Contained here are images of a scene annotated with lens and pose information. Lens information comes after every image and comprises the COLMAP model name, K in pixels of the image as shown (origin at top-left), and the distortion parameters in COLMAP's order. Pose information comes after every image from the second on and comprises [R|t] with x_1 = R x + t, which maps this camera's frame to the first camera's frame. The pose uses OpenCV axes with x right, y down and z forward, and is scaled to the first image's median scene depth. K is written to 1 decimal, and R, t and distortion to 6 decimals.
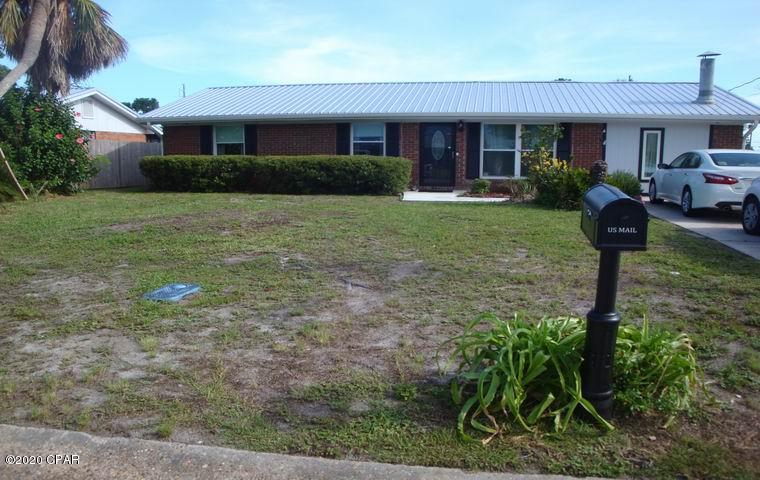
lens RADIAL K [[622.9, 0, 378.7], [0, 622.9, 264.8], [0, 0, 1]] dist [-0.067309, 0.000267]
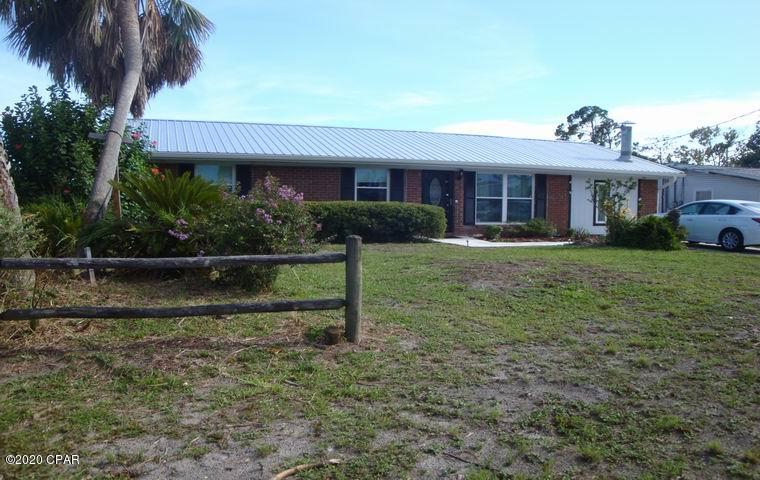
lens RADIAL K [[622.9, 0, 378.7], [0, 622.9, 264.8], [0, 0, 1]] dist [-0.067309, 0.000267]
pose [[0.867609, -0.041686, 0.495497, -0.511927], [0.075669, 0.995943, -0.048706, -0.031269], [-0.491457, 0.079752, 0.867243, 0.170201]]
